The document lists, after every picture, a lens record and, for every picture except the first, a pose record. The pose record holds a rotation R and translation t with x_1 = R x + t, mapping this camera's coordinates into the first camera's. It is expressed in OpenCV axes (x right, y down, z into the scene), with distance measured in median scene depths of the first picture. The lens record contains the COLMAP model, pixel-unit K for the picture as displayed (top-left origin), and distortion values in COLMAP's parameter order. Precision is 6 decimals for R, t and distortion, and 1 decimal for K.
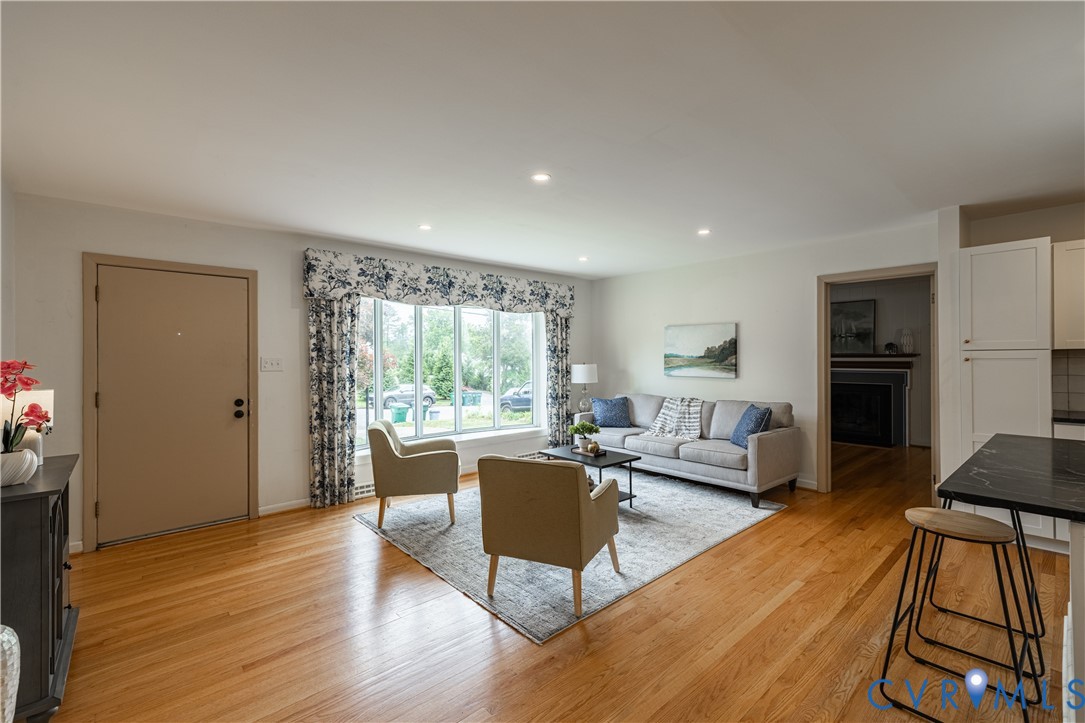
lens RADIAL K [[469.4, 0, 543.0], [0, 469.4, 357.5], [0, 0, 1]] dist [0.007909, -0.000605]
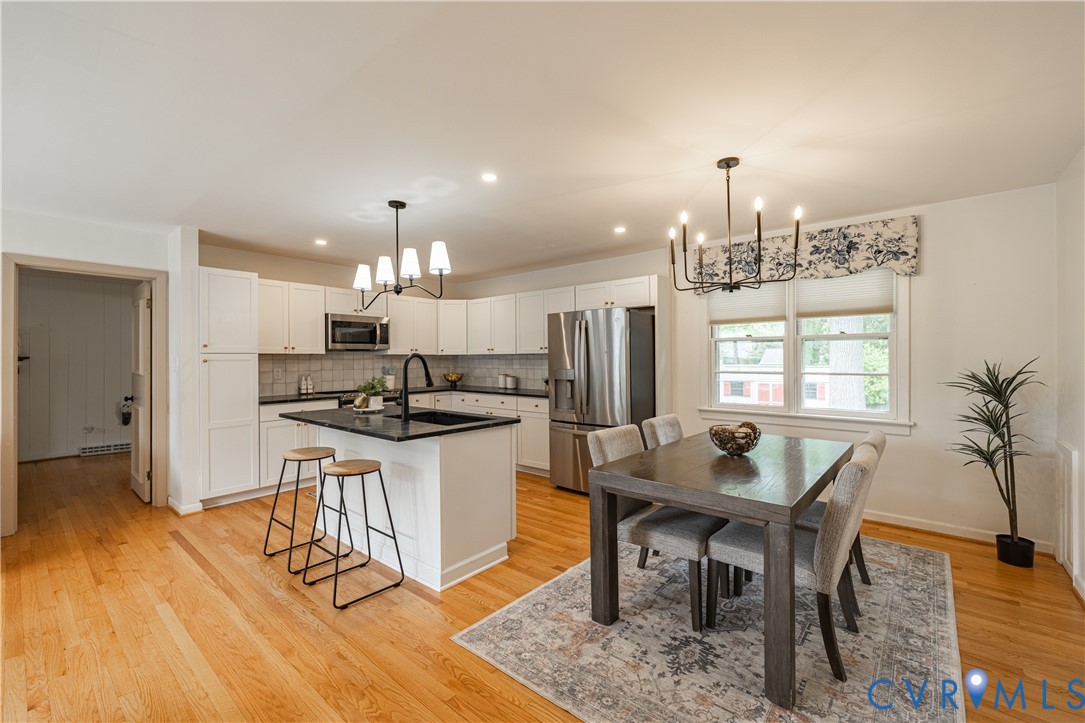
lens RADIAL K [[453.9, 0, 539.8], [0, 453.9, 356.6], [0, 0, 1]] dist [0.000837, 0.000685]
pose [[-0.130222, 0.010327, 0.991431, -0.238440], [0.004411, 0.999942, -0.009836, 0.005774], [-0.991475, 0.003092, -0.130260, 0.219746]]
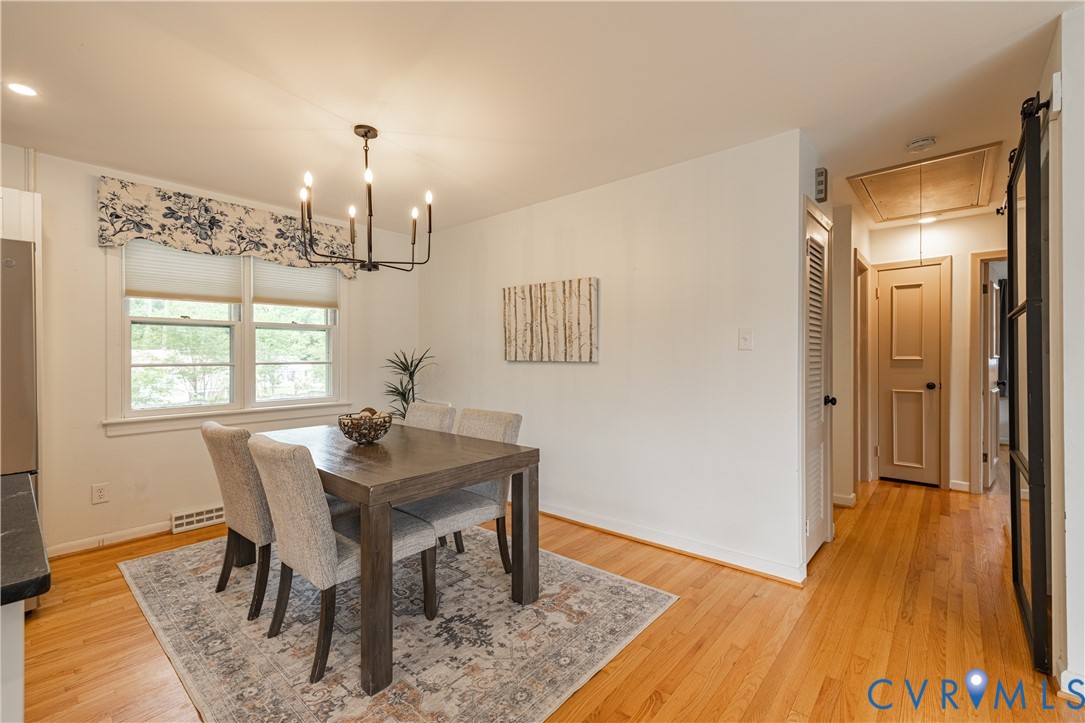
lens RADIAL K [[469.4, 0, 543.1], [0, 469.4, 357.5], [0, 0, 1]] dist [0.007909, -0.000605]
pose [[-0.992613, 0.010258, -0.120886, 0.126751], [0.009906, 0.999945, 0.003507, 0.021321], [0.120916, 0.002284, -0.992660, 0.463188]]
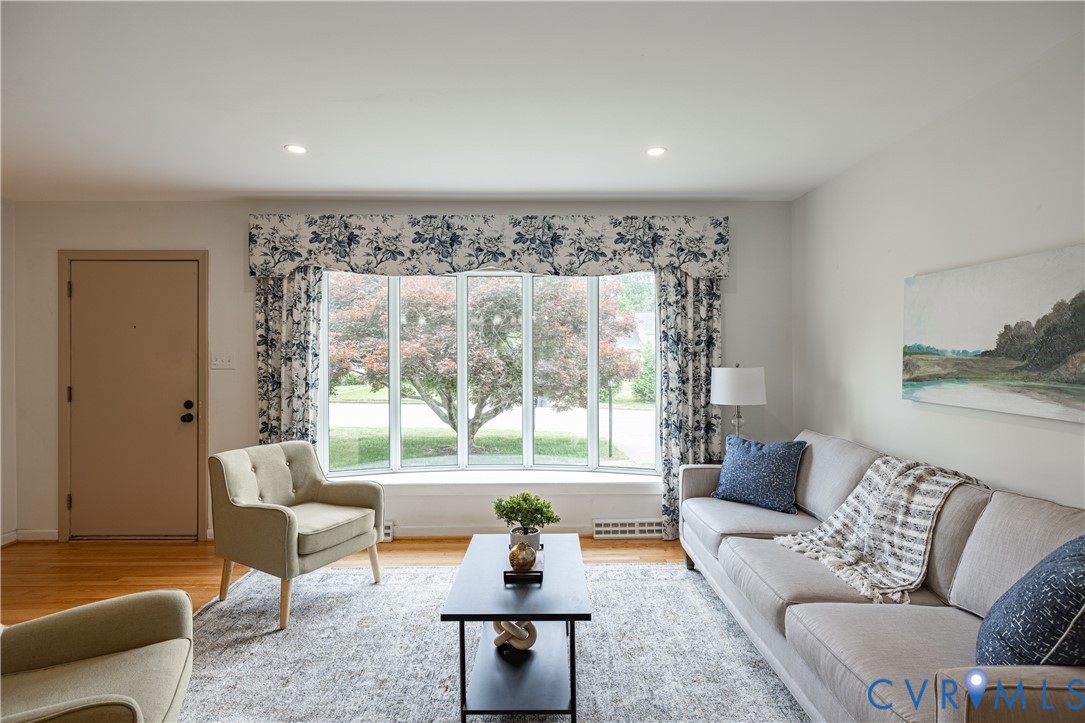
lens RADIAL K [[533.6, 0, 542.6], [0, 533.6, 357.8], [0, 0, 1]] dist [-0.003464, -0.000097]
pose [[0.755638, 0.008161, -0.654939, 0.383201], [-0.001793, 0.999944, 0.010391, -0.001605], [0.654987, -0.006678, 0.755610, 0.535751]]
